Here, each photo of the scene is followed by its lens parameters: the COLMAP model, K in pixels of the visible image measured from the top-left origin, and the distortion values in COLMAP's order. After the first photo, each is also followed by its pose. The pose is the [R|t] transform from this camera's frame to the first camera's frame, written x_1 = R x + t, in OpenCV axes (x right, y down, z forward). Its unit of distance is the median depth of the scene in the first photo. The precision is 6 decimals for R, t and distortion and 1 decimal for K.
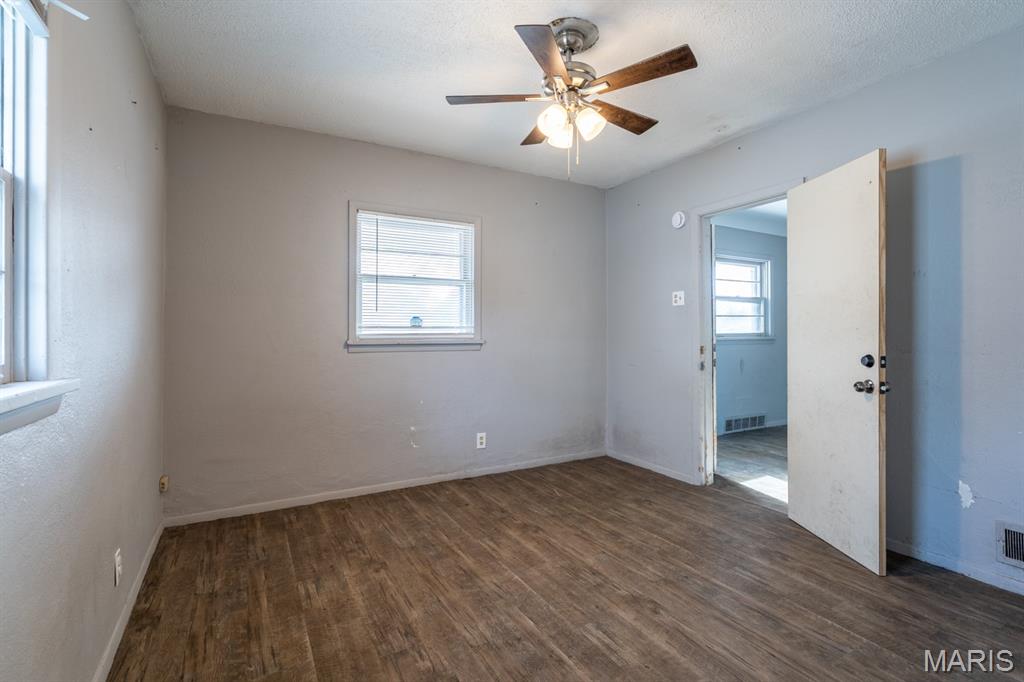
lens RADIAL K [[473.3, 0, 513.8], [0, 473.3, 332.9], [0, 0, 1]] dist [0.000269, 0.002859]
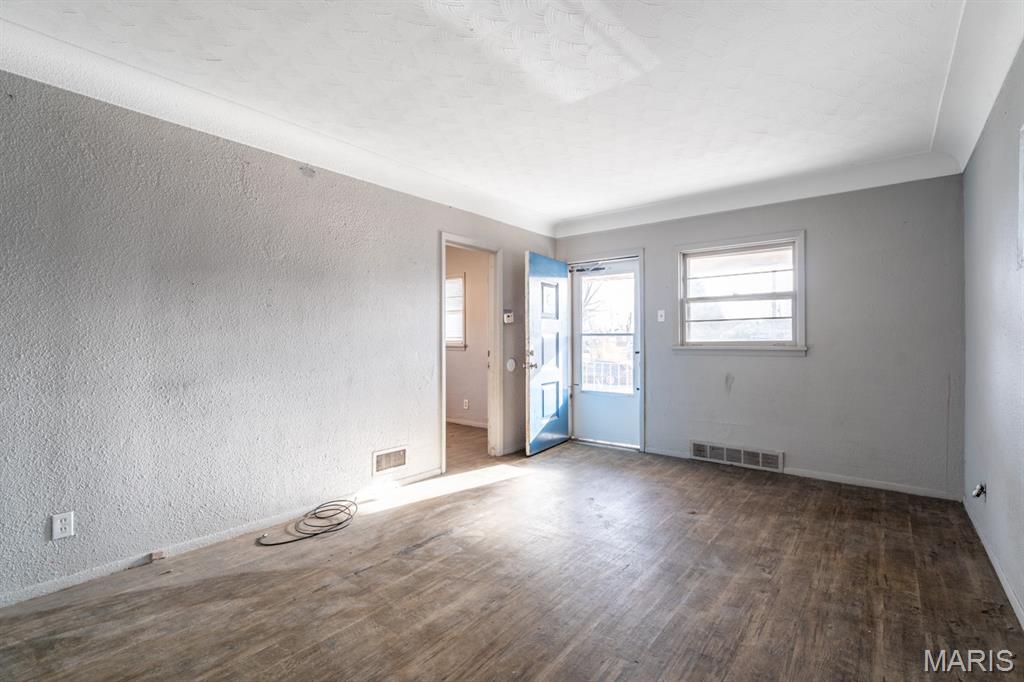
lens RADIAL K [[473.3, 0, 511.7], [0, 473.3, 345.0], [0, 0, 1]] dist [0.000269, 0.002859]
pose [[0.360060, 0.015885, -0.932794, 0.303366], [0.000450, 0.999852, 0.017200, -0.001966], [0.932929, -0.006613, 0.360000, 0.103629]]
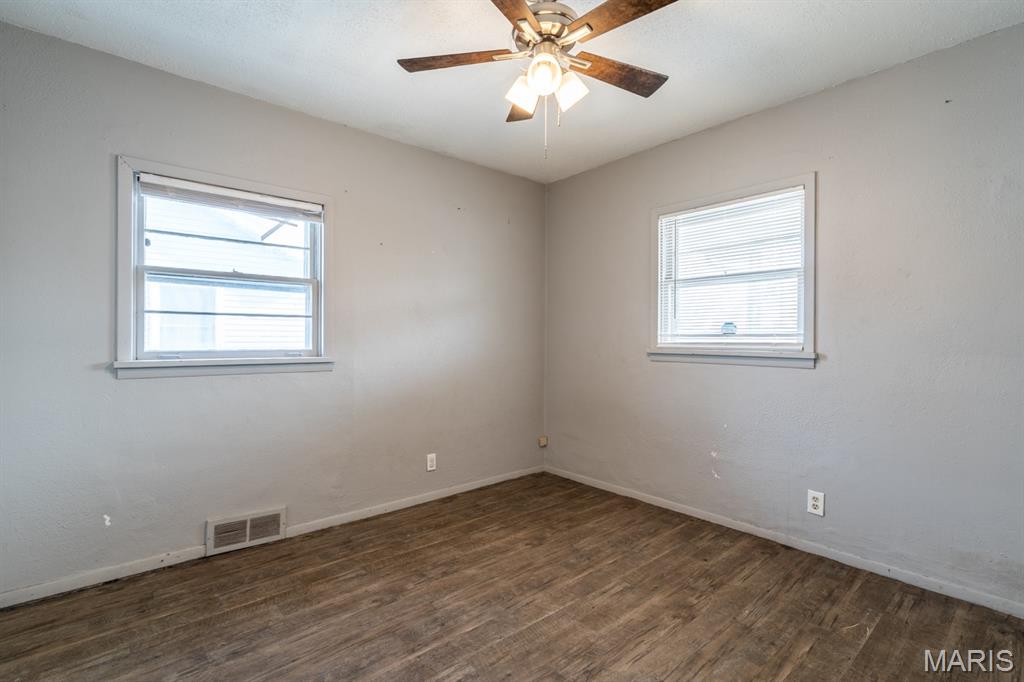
lens RADIAL K [[473.3, 0, 505.5], [0, 473.3, 348.4], [0, 0, 1]] dist [0.000269, 0.002859]
pose [[0.186943, 0.018264, -0.982201, 0.844714], [-0.008488, 0.999820, 0.016977, 0.001066], [0.982334, 0.005163, 0.187064, 0.732223]]
